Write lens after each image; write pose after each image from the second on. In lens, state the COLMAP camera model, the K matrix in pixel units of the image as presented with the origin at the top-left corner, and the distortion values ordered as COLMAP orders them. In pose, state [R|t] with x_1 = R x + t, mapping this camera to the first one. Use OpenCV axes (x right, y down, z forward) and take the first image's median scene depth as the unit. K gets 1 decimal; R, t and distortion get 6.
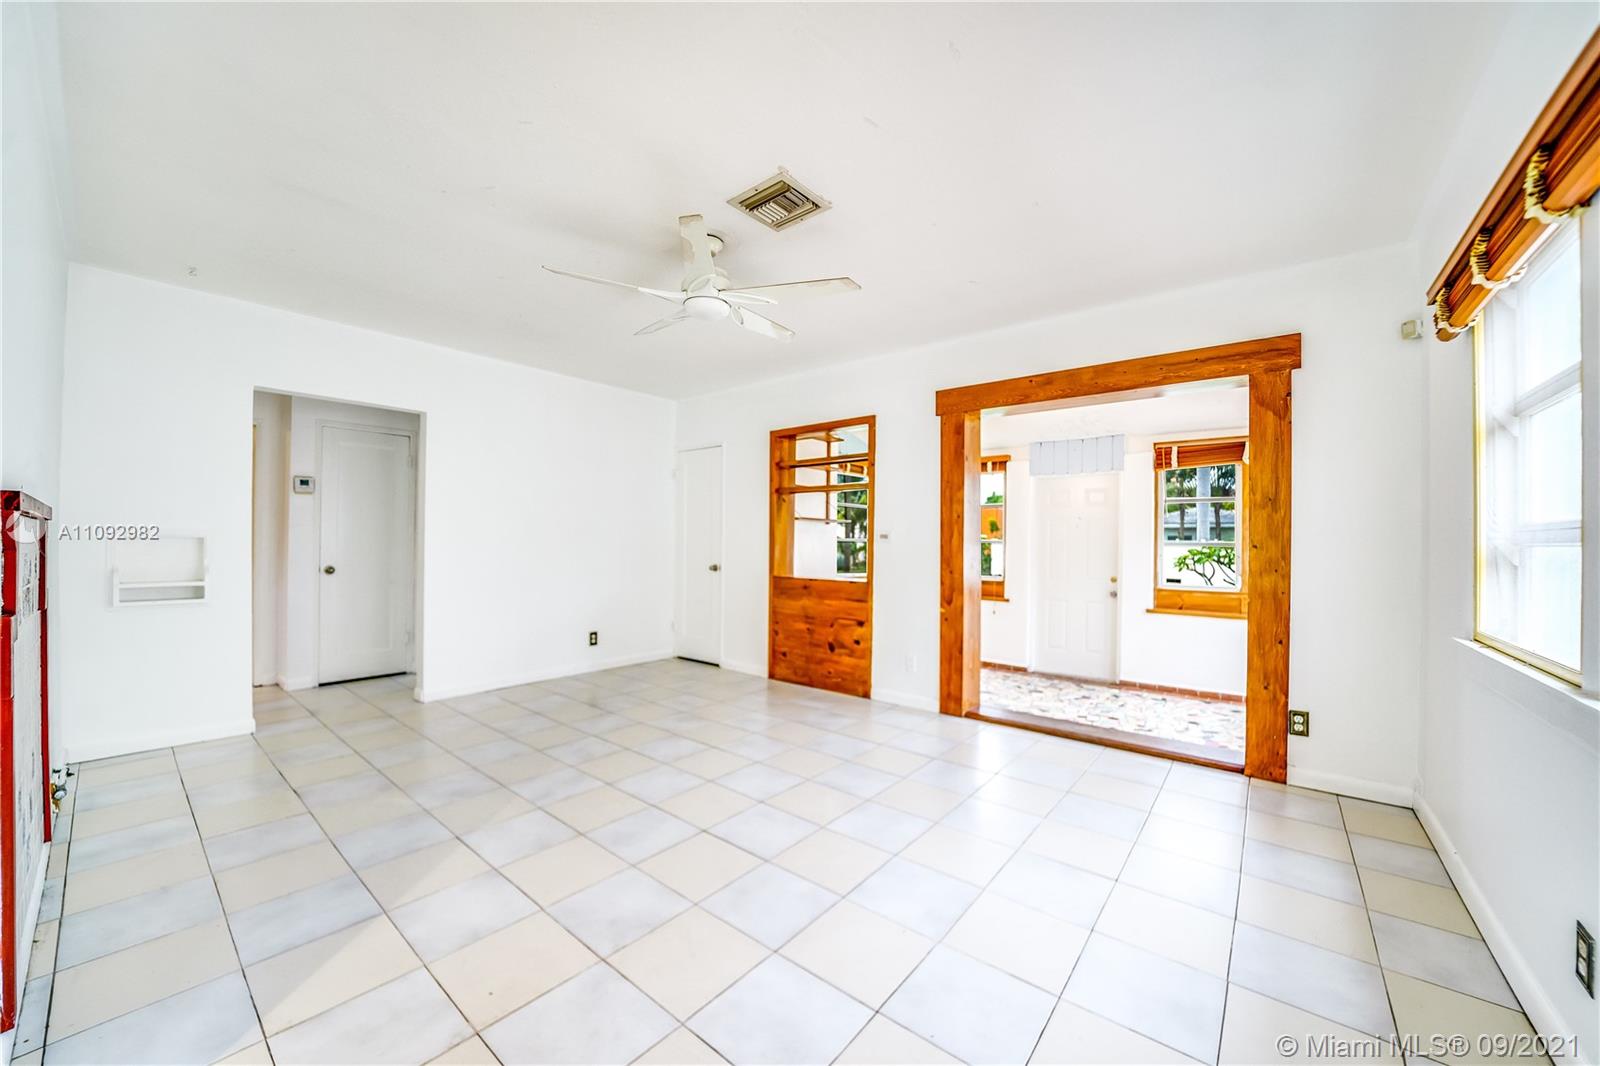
lens RADIAL K [[591.8, 0, 796.9], [0, 591.8, 540.0], [0, 0, 1]] dist [-0.031434, 0.002071]
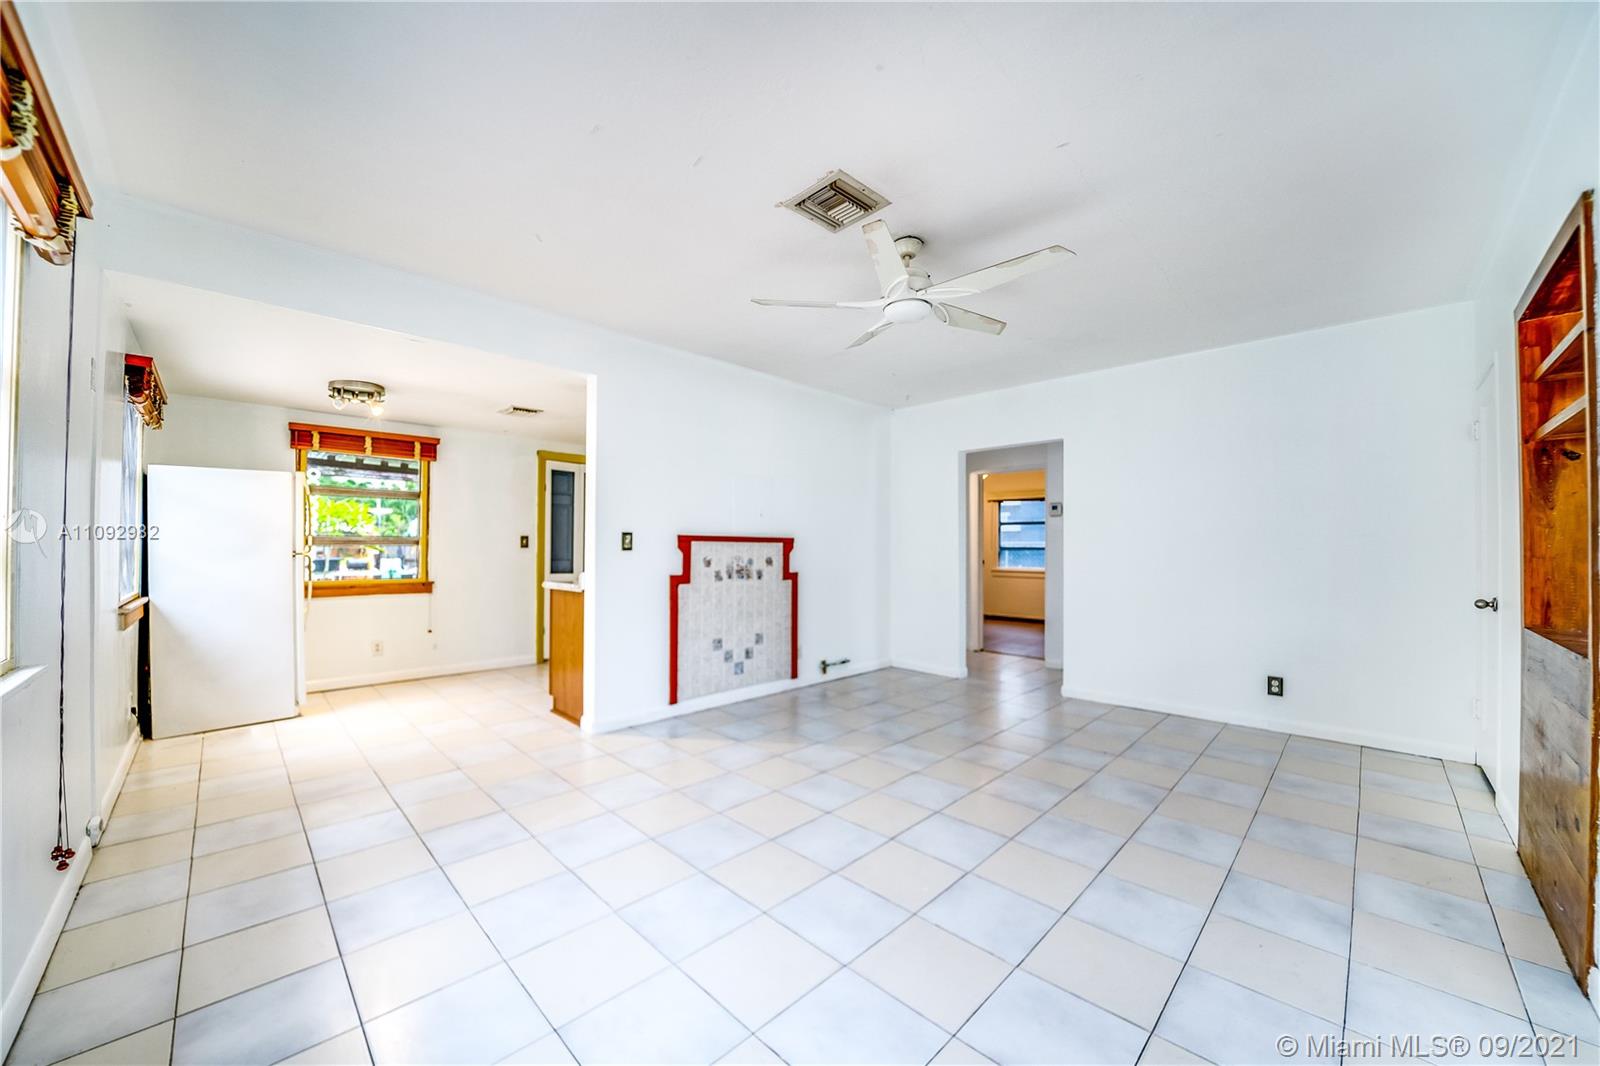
lens RADIAL K [[591.8, 0, 795.3], [0, 591.8, 538.1], [0, 0, 1]] dist [-0.031434, 0.002071]
pose [[-0.096343, -0.027580, -0.994966, 0.505710], [-0.004792, 0.999617, -0.027245, 0.006659], [0.995337, 0.002143, -0.096438, 0.553237]]
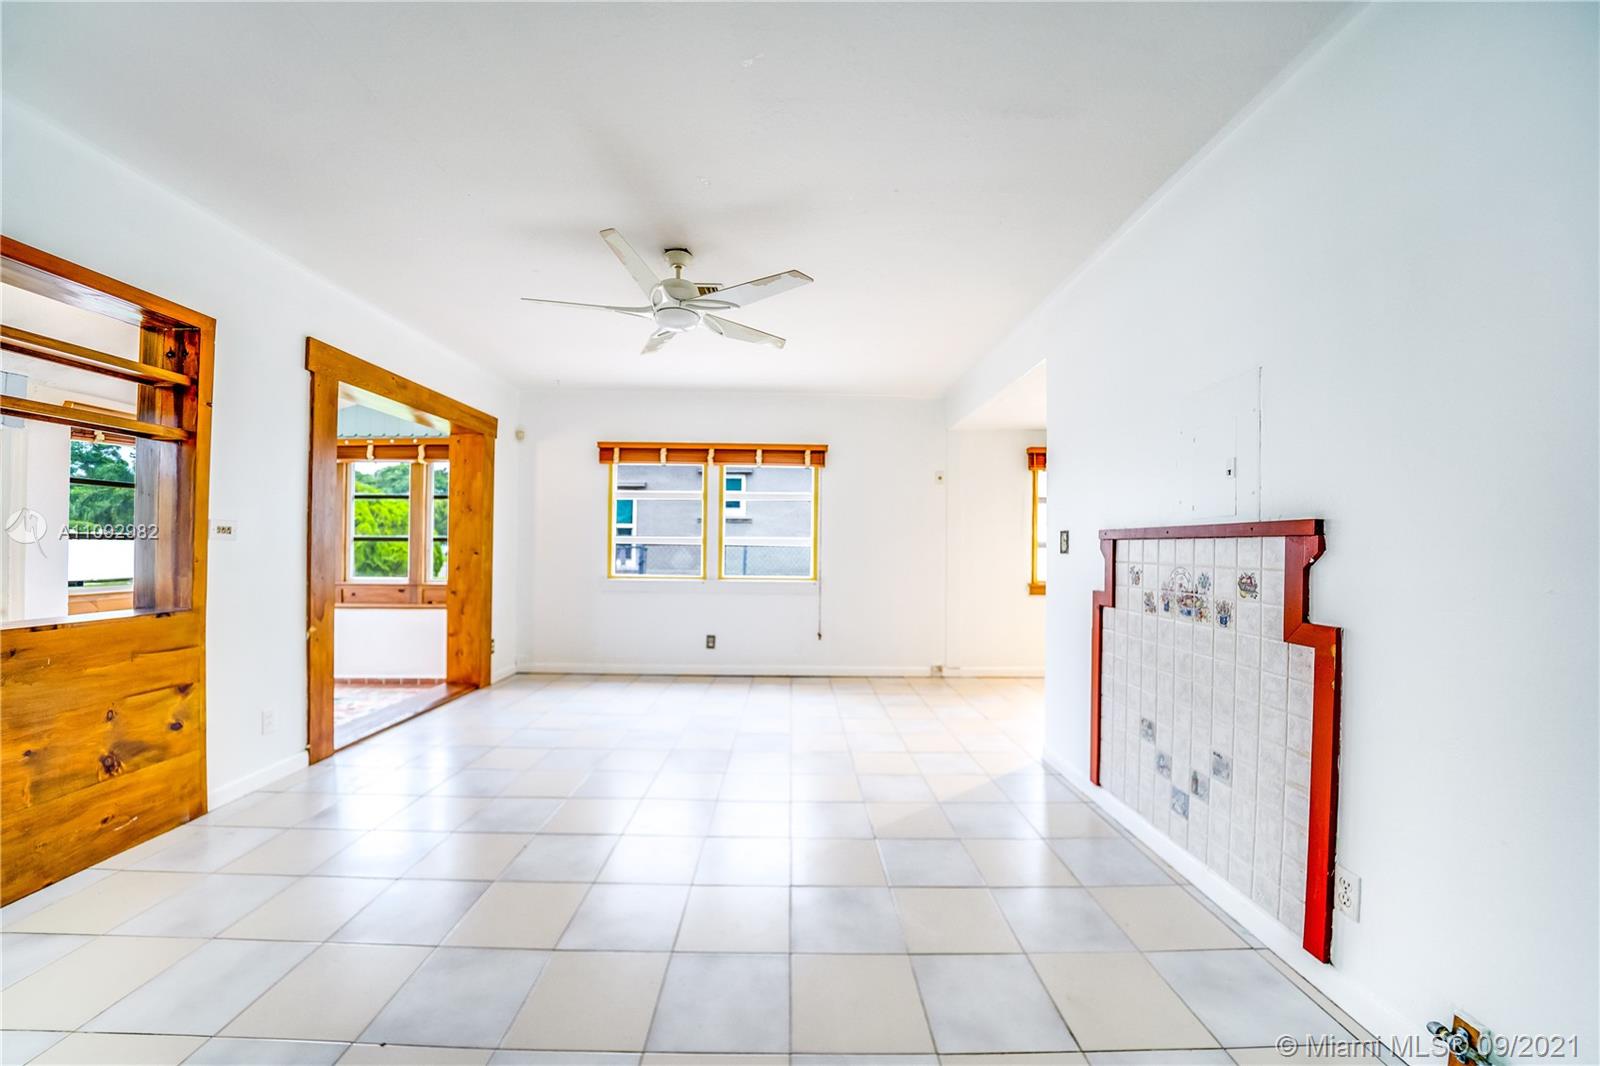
lens RADIAL K [[591.8, 0, 798.3], [0, 591.8, 540.5], [0, 0, 1]] dist [-0.031434, 0.002071]
pose [[-0.644452, -0.008925, 0.764593, -0.654597], [-0.019286, 0.999804, -0.004585, -0.003614], [-0.764402, -0.017701, -0.644497, 0.908270]]
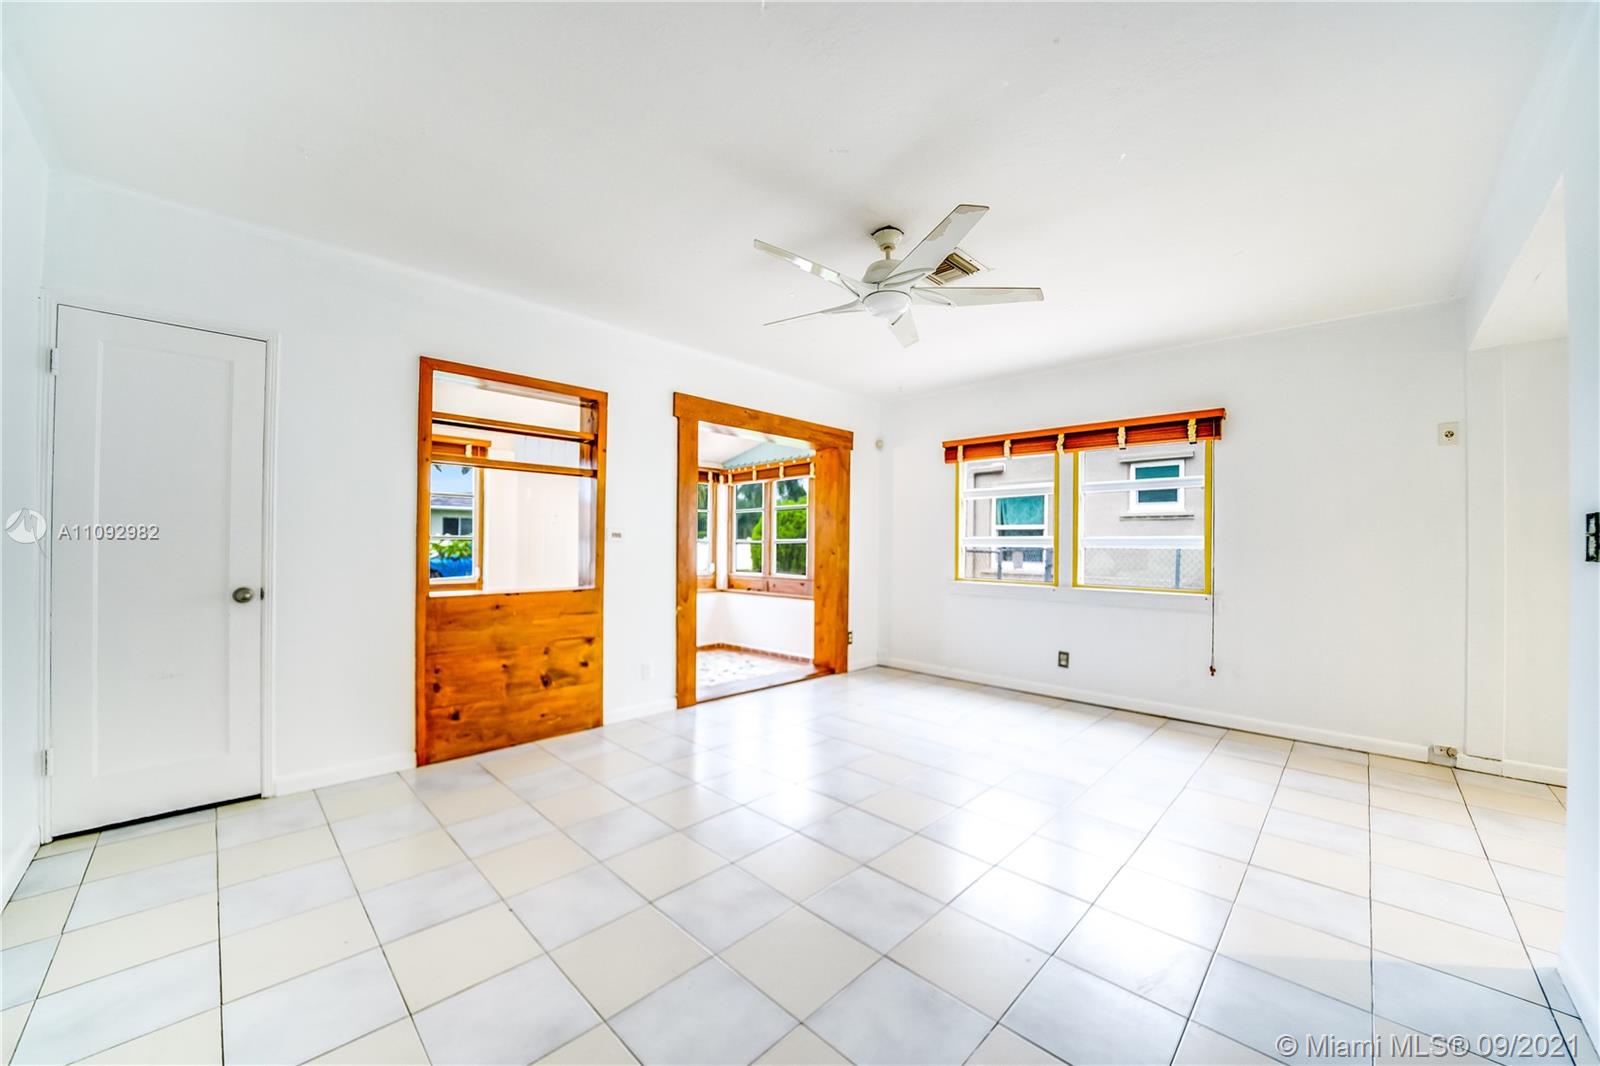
lens RADIAL K [[591.8, 0, 792.5], [0, 591.8, 540.5], [0, 0, 1]] dist [-0.031434, 0.002071]
pose [[0.088829, -0.003434, 0.996041, -0.682754], [-0.013186, 0.999902, 0.004623, -0.005272], [-0.995960, -0.013544, 0.088775, 0.647038]]
